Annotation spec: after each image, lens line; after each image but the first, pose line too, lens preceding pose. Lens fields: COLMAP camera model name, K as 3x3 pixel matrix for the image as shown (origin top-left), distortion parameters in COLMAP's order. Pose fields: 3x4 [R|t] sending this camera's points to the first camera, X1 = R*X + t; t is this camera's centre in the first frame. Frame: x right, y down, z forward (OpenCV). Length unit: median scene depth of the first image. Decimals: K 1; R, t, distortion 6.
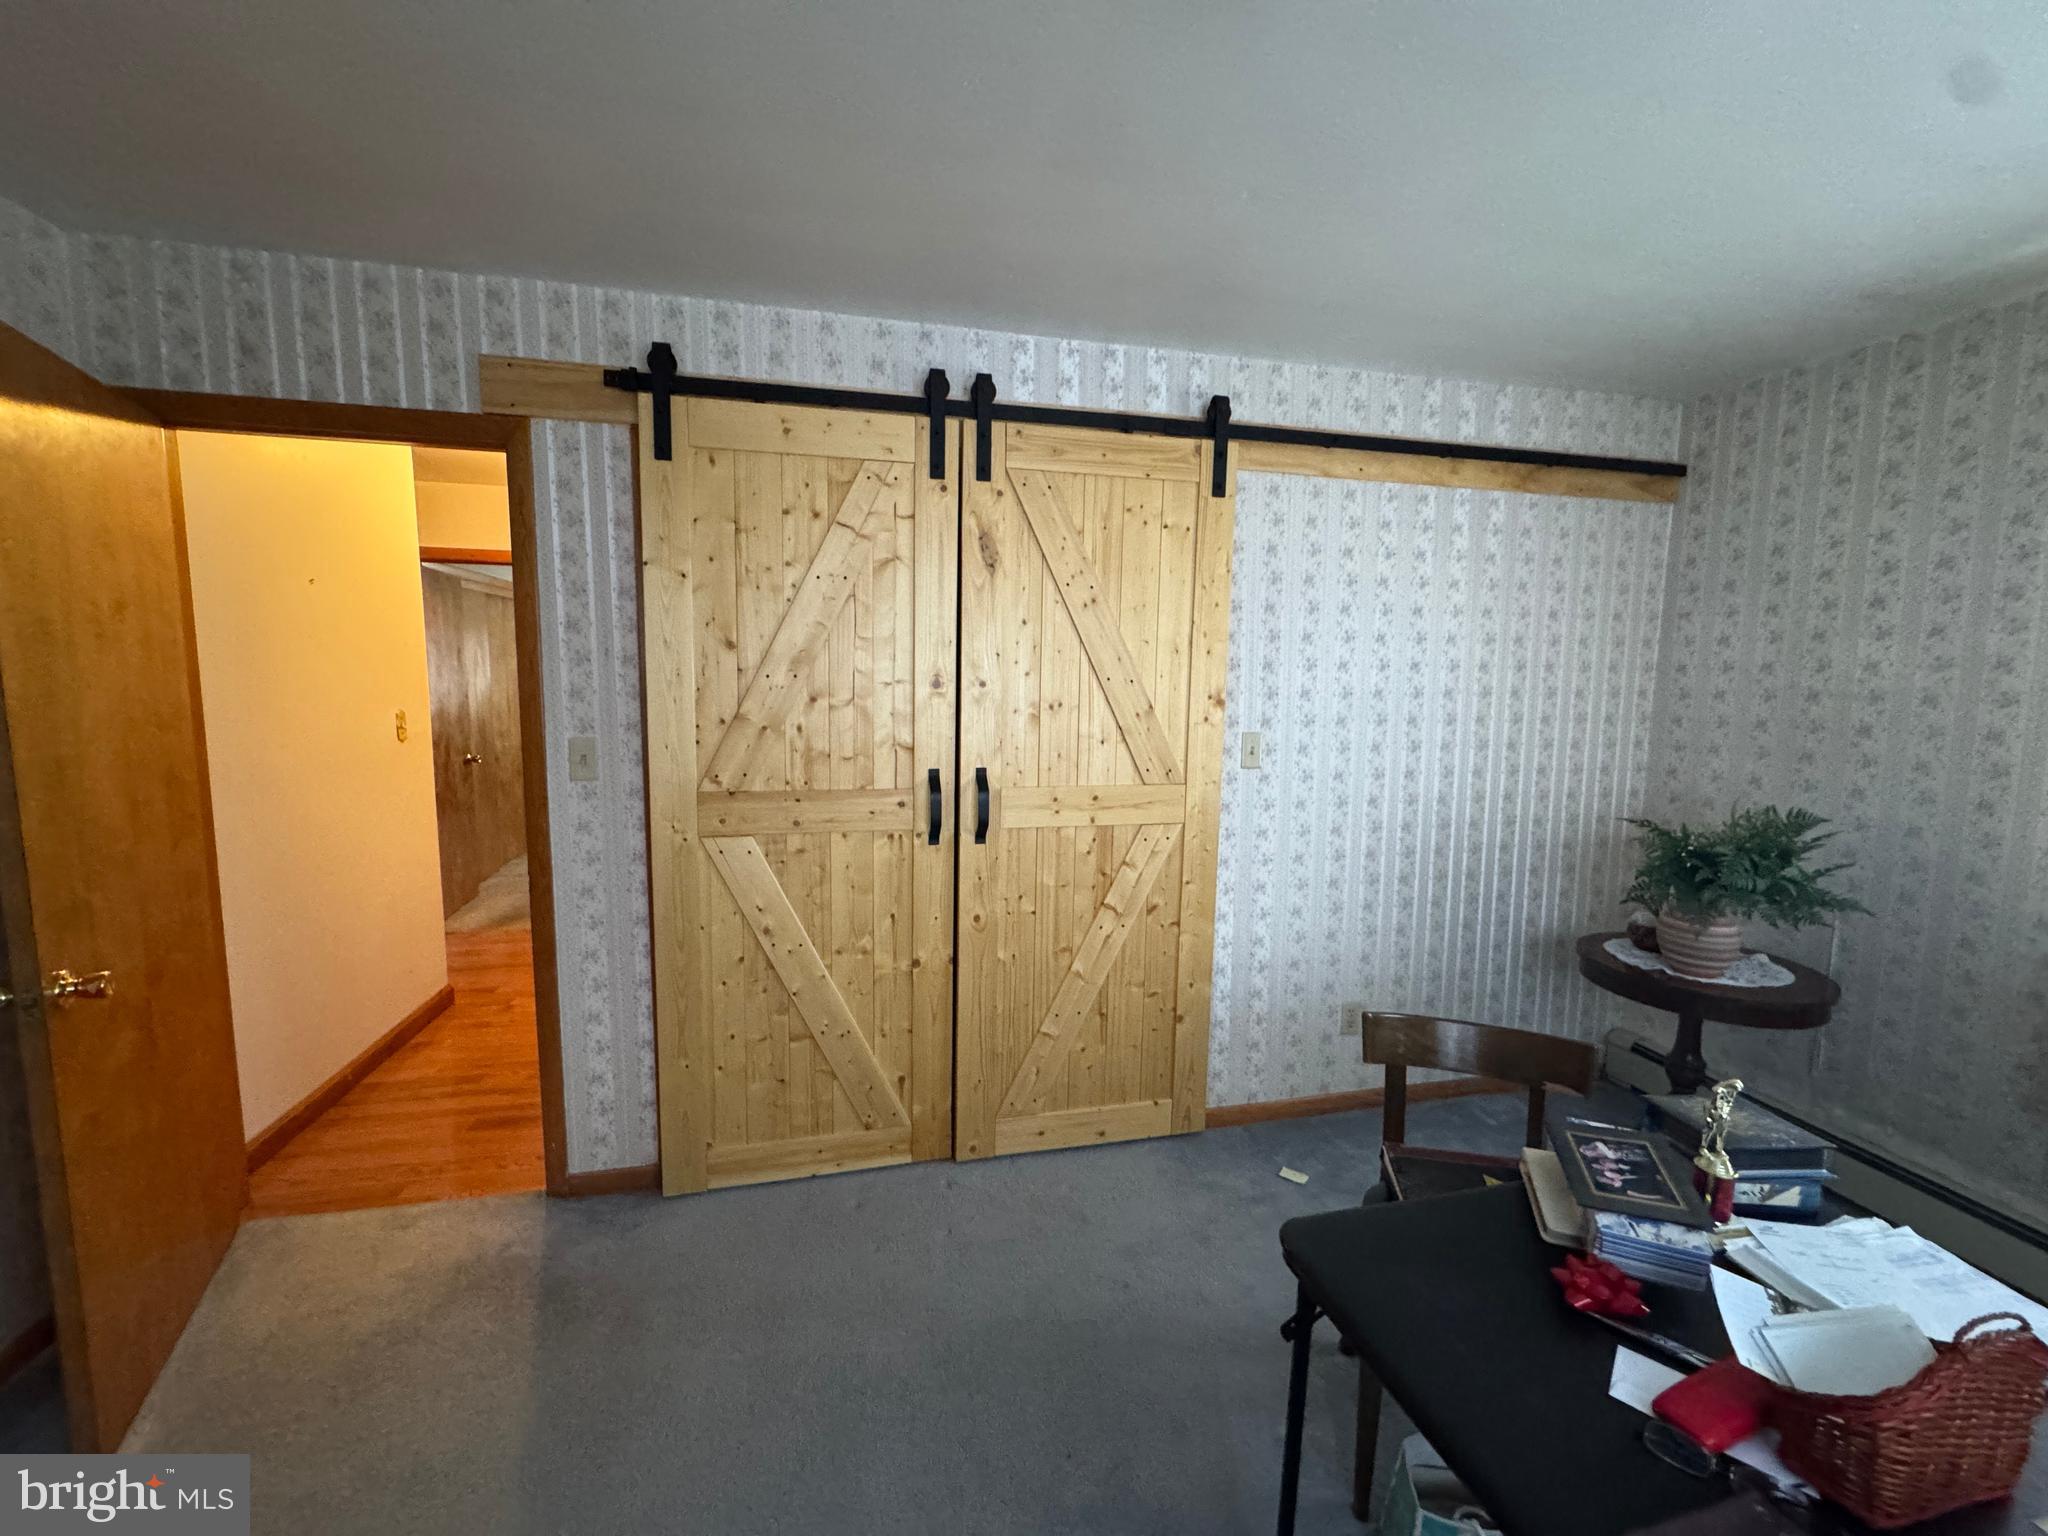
lens RADIAL K [[815.2, 0, 1022.3], [0, 815.2, 761.7], [0, 0, 1]] dist [-0.002106, -0.000052]
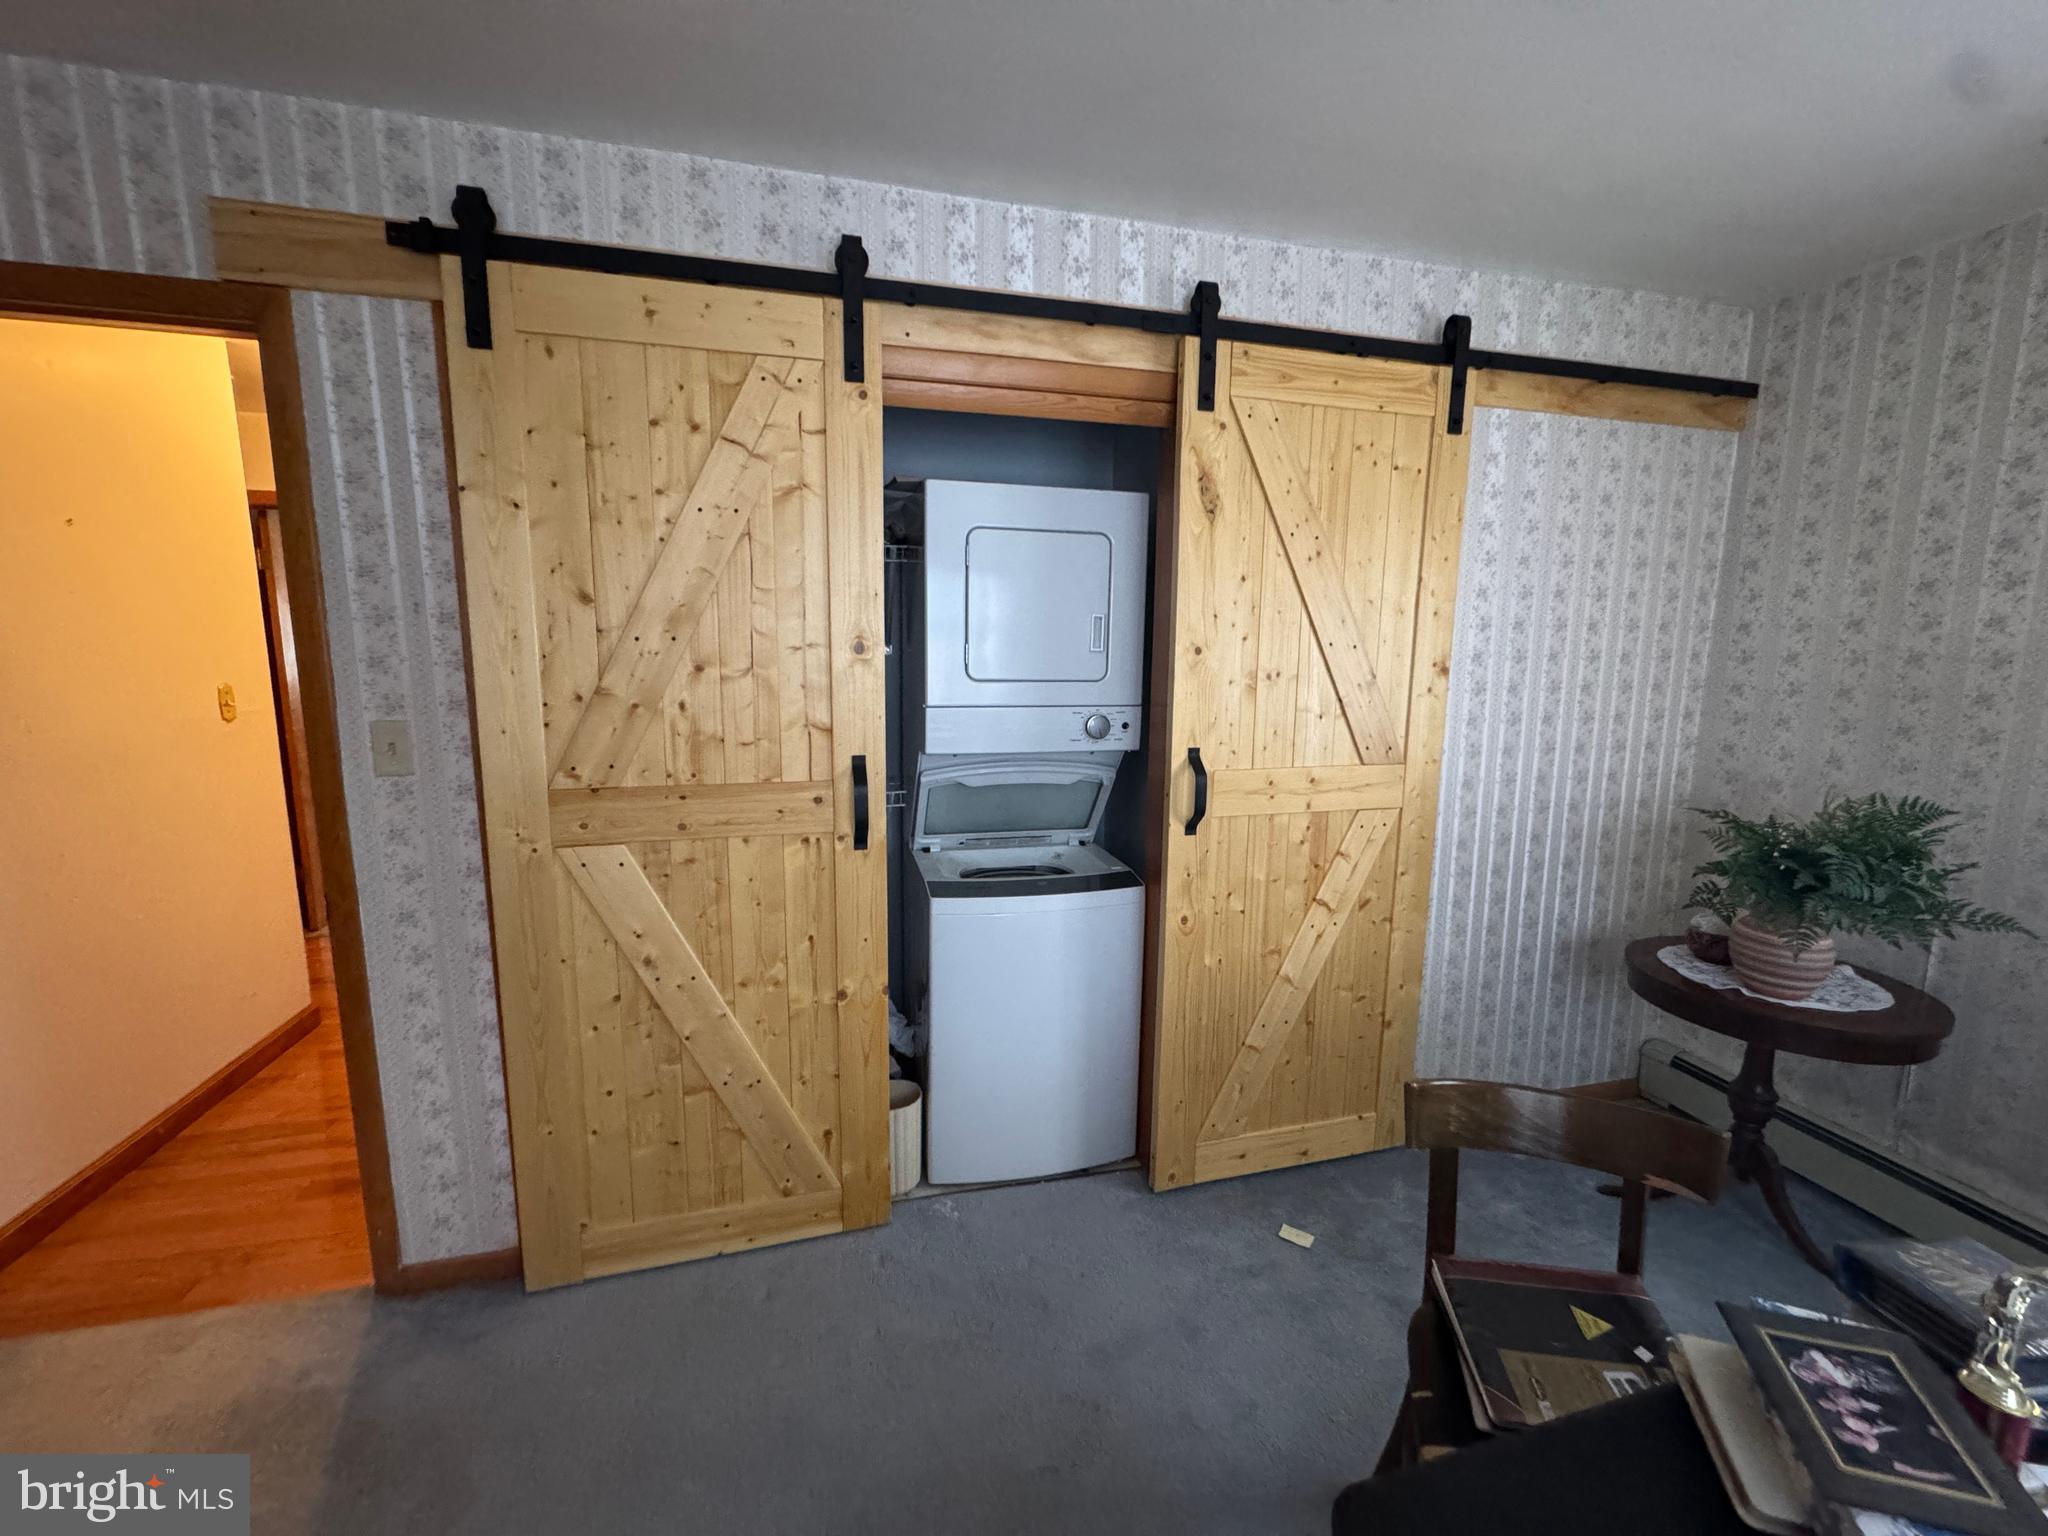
lens RADIAL K [[815.2, 0, 1022.3], [0, 815.2, 761.7], [0, 0, 1]] dist [-0.002106, -0.000052]
pose [[0.999465, -0.008439, 0.031587, 0.029928], [0.007166, 0.999167, 0.040180, -0.015740], [-0.031900, -0.039932, 0.998693, 0.197195]]
